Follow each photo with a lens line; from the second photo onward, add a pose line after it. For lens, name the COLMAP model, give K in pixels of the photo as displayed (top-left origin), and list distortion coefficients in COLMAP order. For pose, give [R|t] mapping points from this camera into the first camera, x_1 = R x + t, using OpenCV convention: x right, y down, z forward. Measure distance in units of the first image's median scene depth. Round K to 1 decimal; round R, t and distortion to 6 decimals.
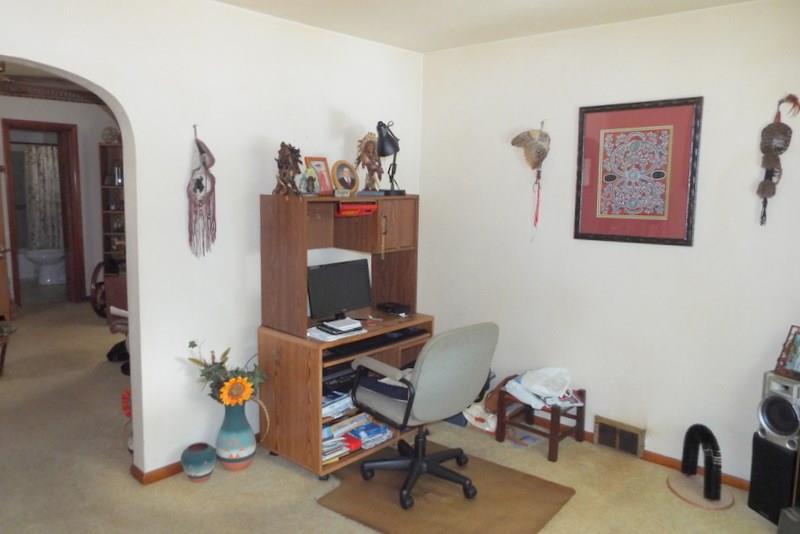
lens RADIAL K [[605.7, 0, 390.8], [0, 605.7, 272.2], [0, 0, 1]] dist [0.006459, 0.021820]
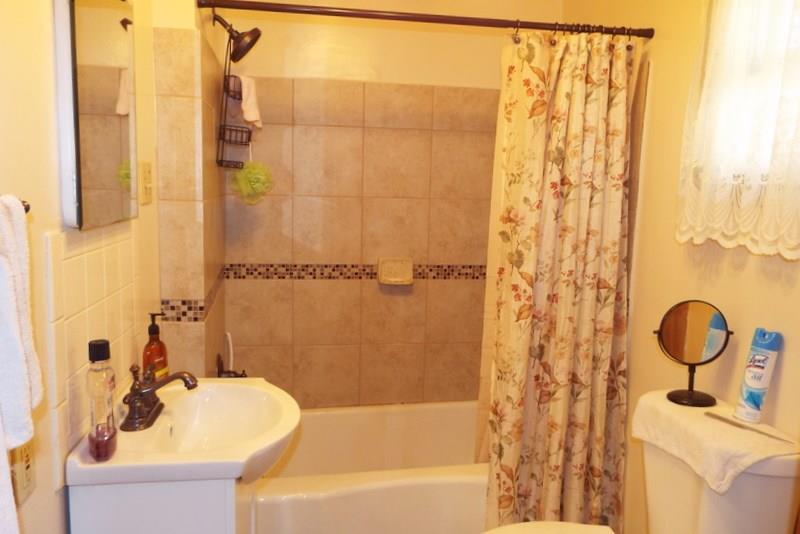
lens RADIAL K [[605.7, 0, 398.1], [0, 605.7, 270.6], [0, 0, 1]] dist [0.006459, 0.021820]
pose [[0.772315, 0.052247, -0.633088, -0.479127], [-0.104982, 0.993406, -0.046086, -0.104164], [0.626505, 0.102056, 0.772707, 0.800830]]
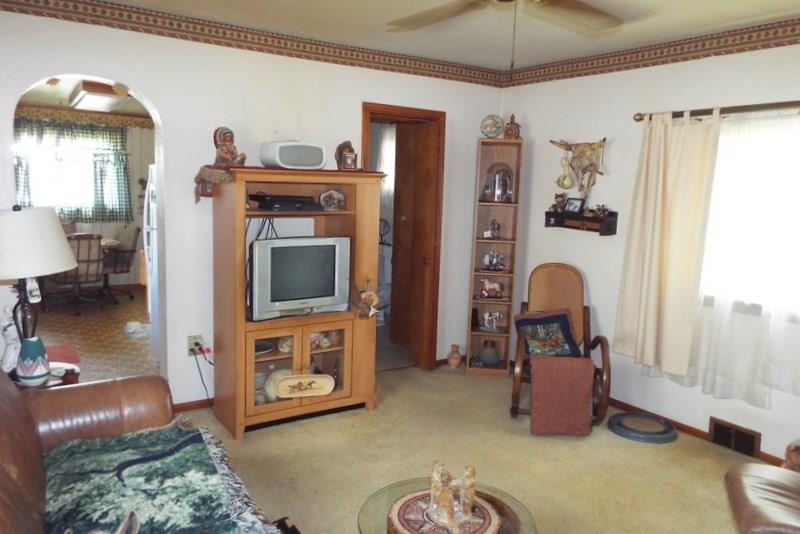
lens RADIAL K [[605.7, 0, 397.0], [0, 605.7, 270.4], [0, 0, 1]] dist [0.006459, 0.021820]
pose [[0.965462, 0.044335, -0.256745, -0.329677], [-0.047236, 0.998871, -0.005140, -0.050360], [0.256227, 0.017090, 0.966466, 0.282109]]
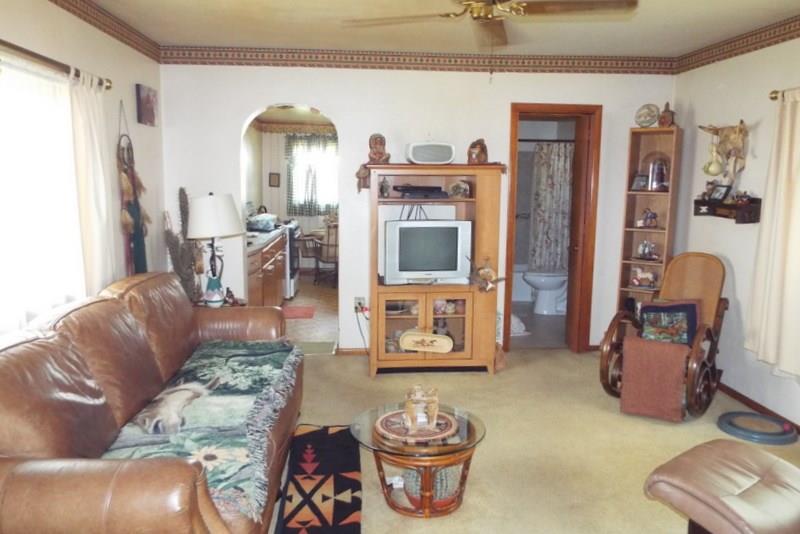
lens RADIAL K [[605.7, 0, 395.4], [0, 605.7, 269.0], [0, 0, 1]] dist [0.006459, 0.021820]
pose [[0.723262, 0.085409, -0.685272, -0.162415], [-0.093540, 0.995293, 0.025324, -0.041203], [0.684210, 0.045785, 0.727847, 0.281515]]
